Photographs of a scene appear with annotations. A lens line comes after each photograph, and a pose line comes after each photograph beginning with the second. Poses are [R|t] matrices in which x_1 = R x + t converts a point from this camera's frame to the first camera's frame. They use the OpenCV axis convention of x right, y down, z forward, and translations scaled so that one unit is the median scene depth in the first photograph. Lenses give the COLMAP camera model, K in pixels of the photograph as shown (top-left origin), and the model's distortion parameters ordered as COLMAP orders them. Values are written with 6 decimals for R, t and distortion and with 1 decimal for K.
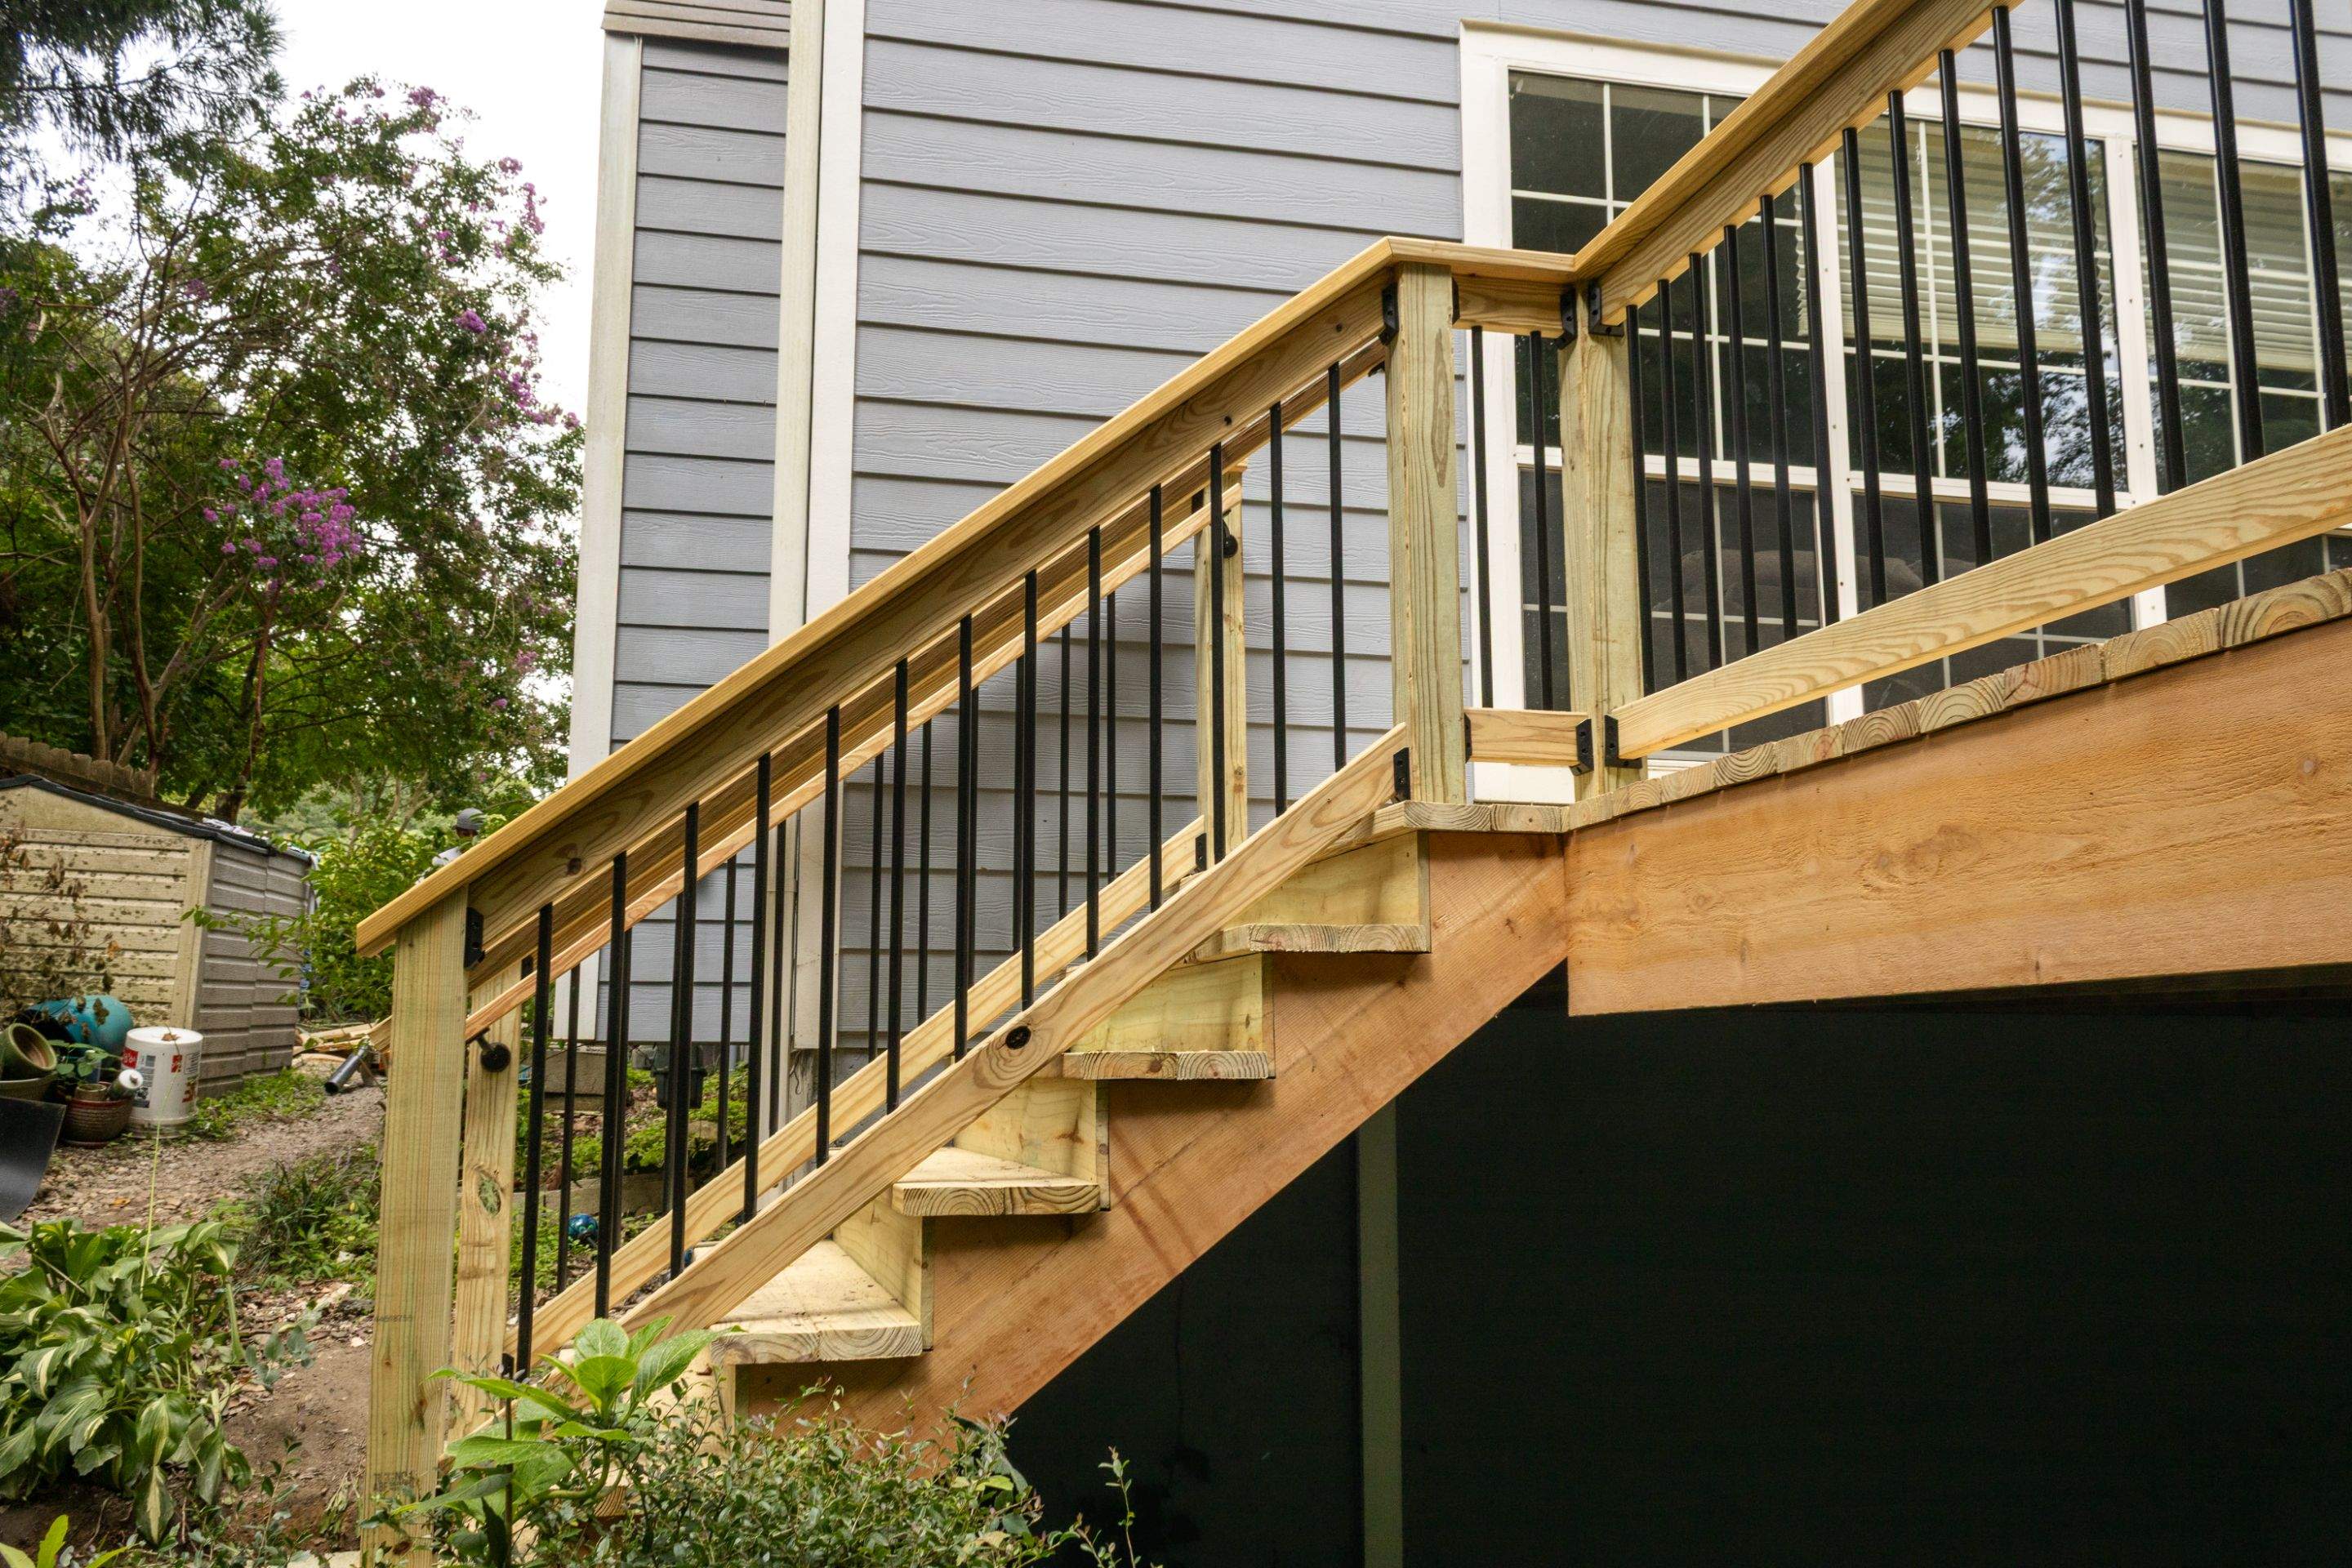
lens RADIAL K [[2056.4, 0, 1160.3], [0, 2056.4, 777.1], [0, 0, 1]] dist [0.045802, -0.040128]
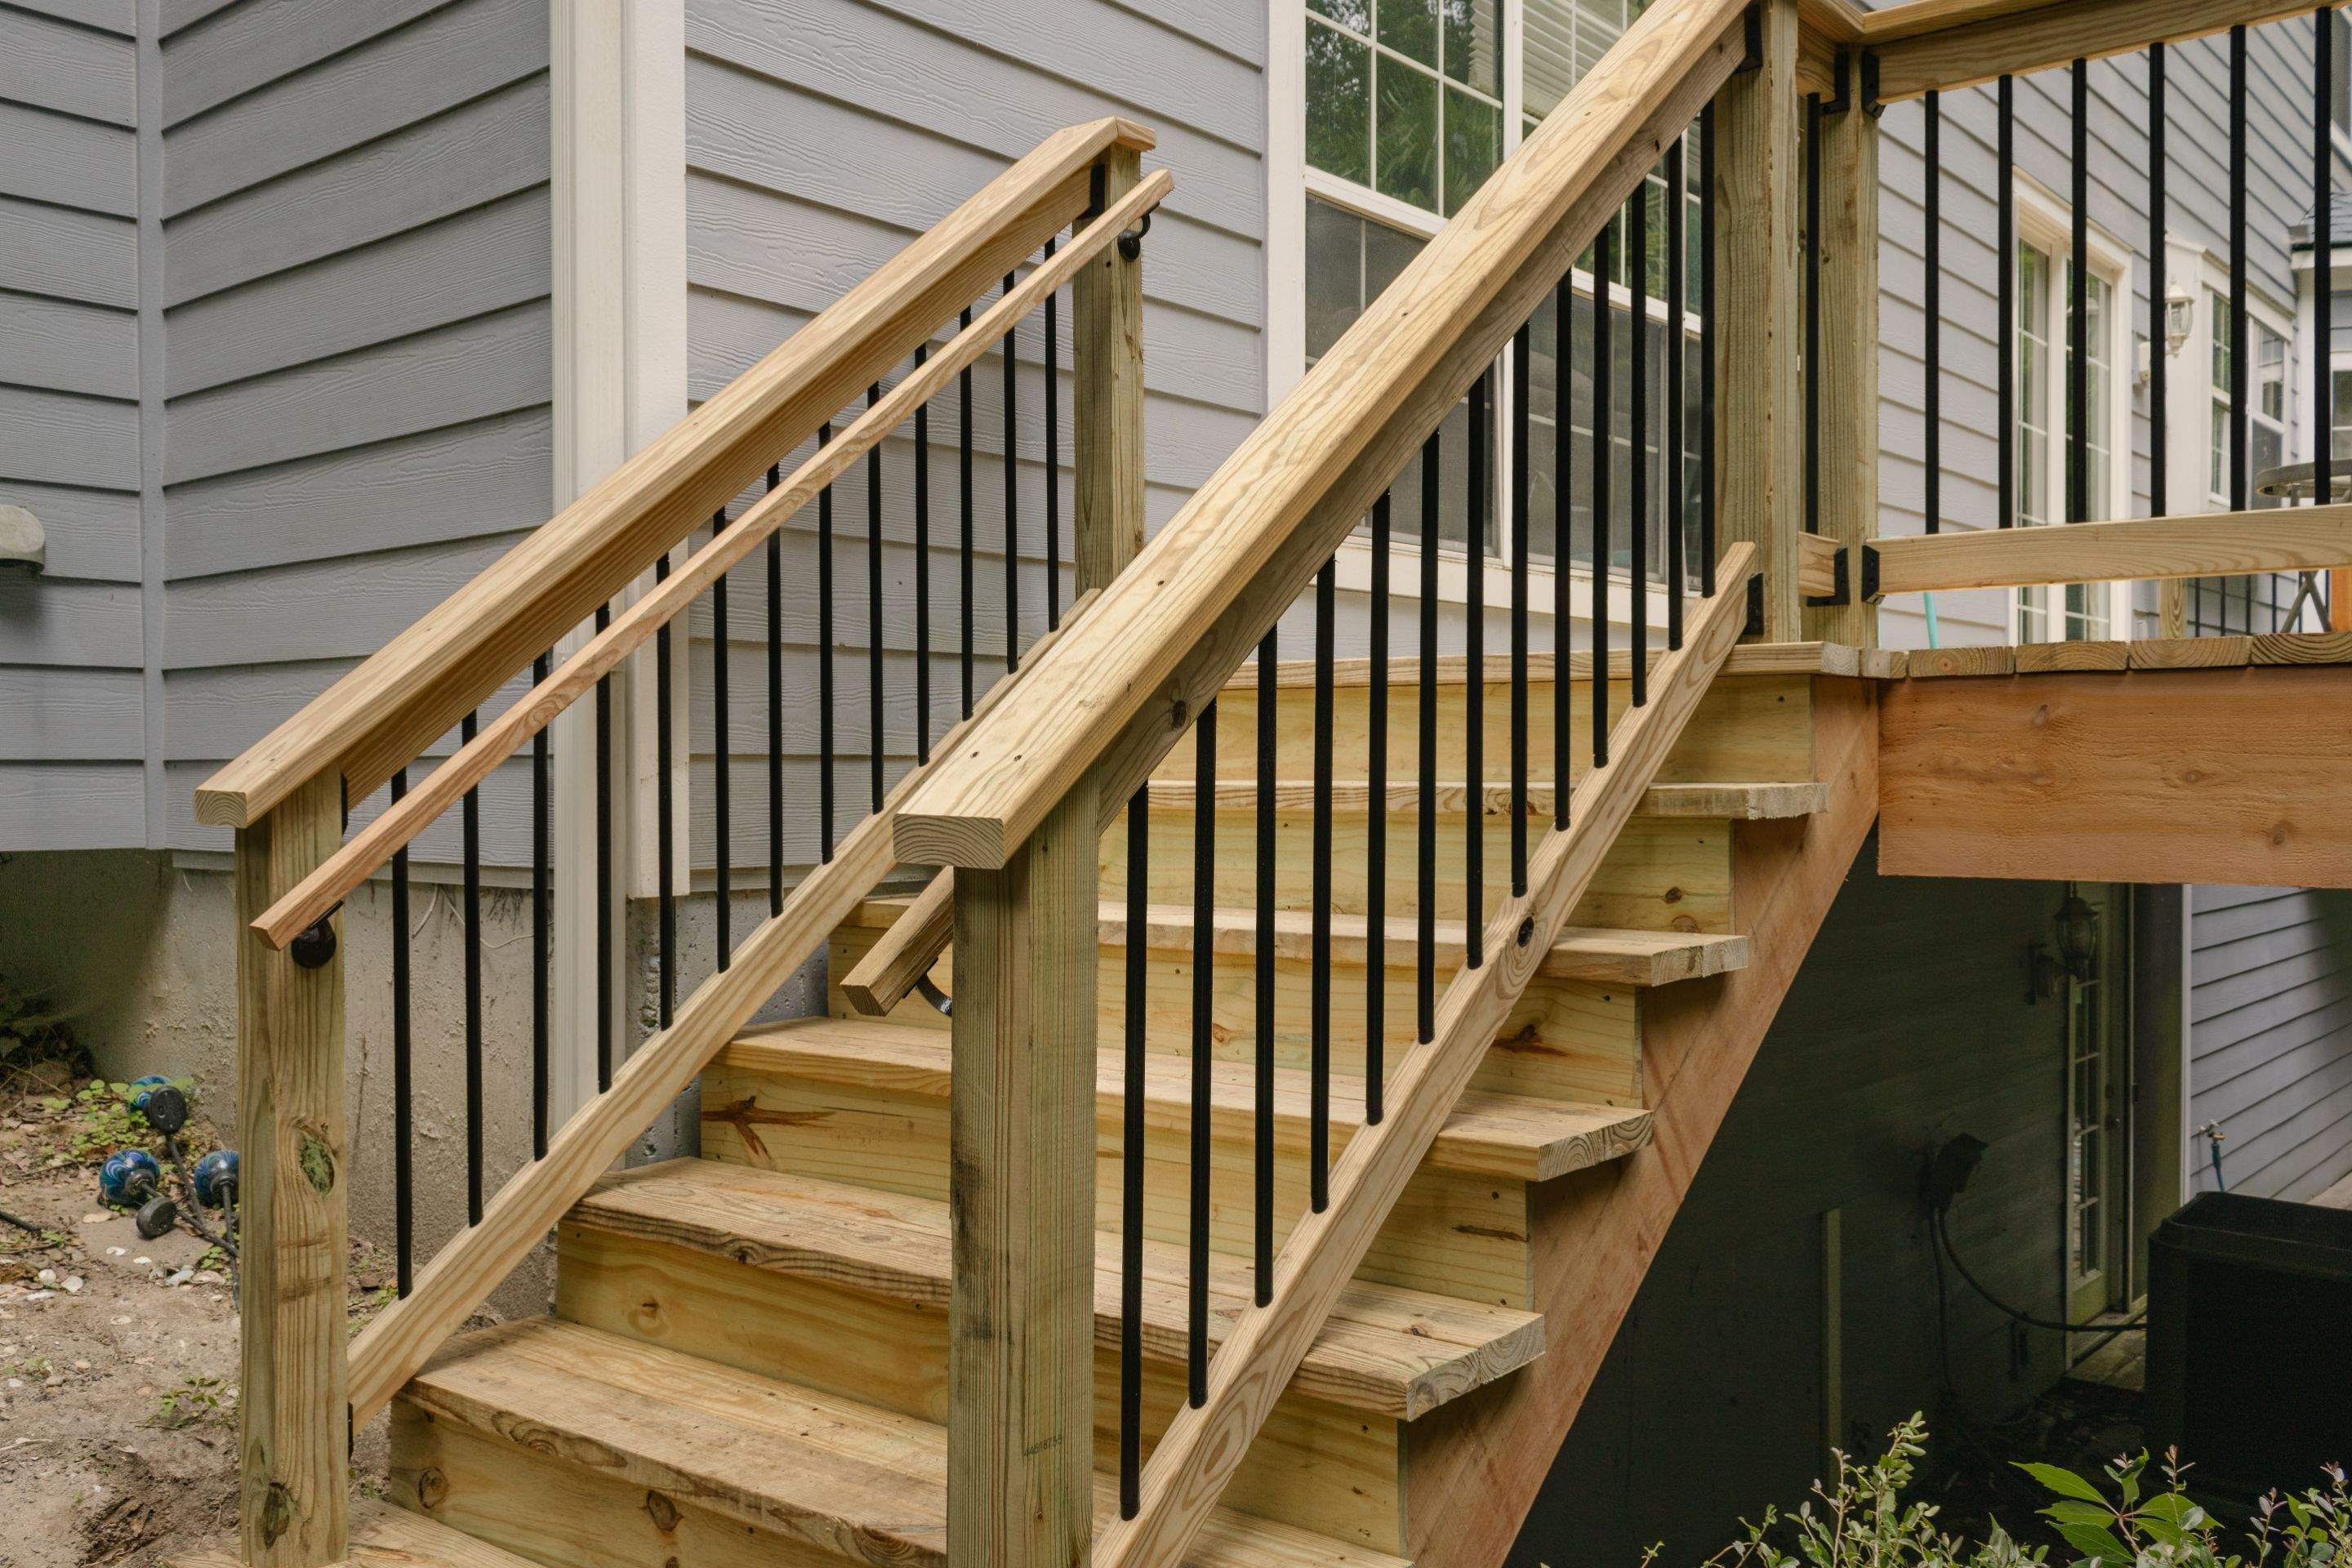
lens RADIAL K [[2056.4, 0, 1158.4], [0, 2056.4, 778.6], [0, 0, 1]] dist [0.045802, -0.040128]
pose [[0.800535, -0.004352, 0.599270, -0.575574], [-0.085884, 0.988819, 0.121908, -0.011715], [-0.593100, -0.149060, 0.791210, 0.434890]]
